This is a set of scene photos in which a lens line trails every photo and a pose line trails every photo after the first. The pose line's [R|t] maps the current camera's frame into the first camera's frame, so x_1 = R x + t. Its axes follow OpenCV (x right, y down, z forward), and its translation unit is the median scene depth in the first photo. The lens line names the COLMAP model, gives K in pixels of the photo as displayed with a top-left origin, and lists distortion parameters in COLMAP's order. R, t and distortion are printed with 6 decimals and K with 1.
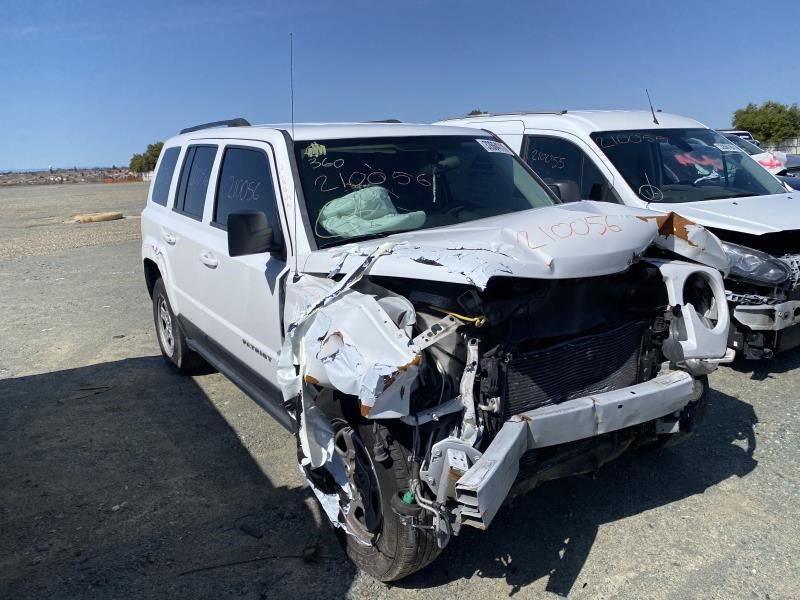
lens RADIAL K [[621.5, 0, 400.0], [0, 621.5, 300.0], [0, 0, 1]] dist [0.057268, -0.061728]
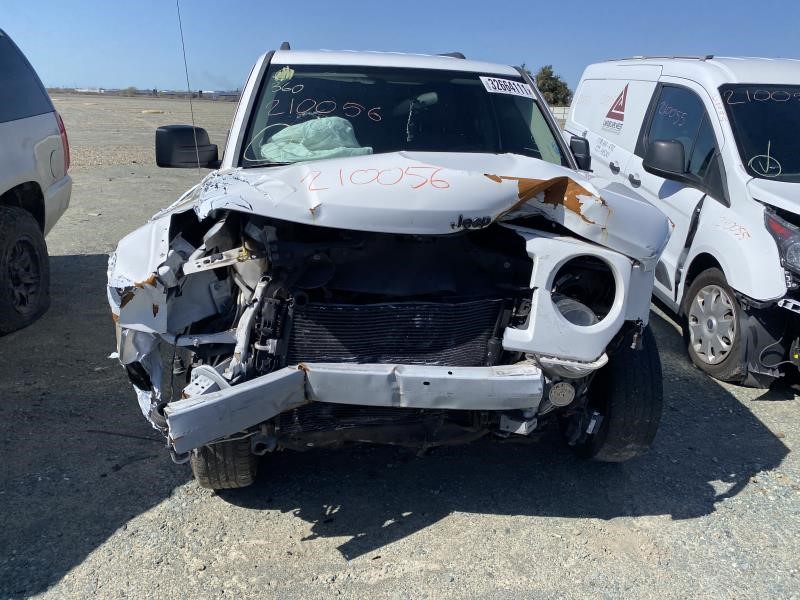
lens RADIAL K [[621.3, 0, 385.6], [0, 621.3, 298.0], [0, 0, 1]] dist [0.022084, -0.008486]
pose [[0.906573, 0.200413, -0.371430, 0.549458], [-0.166914, 0.978567, 0.120608, -0.043668], [0.387640, -0.047343, 0.920594, 0.148956]]
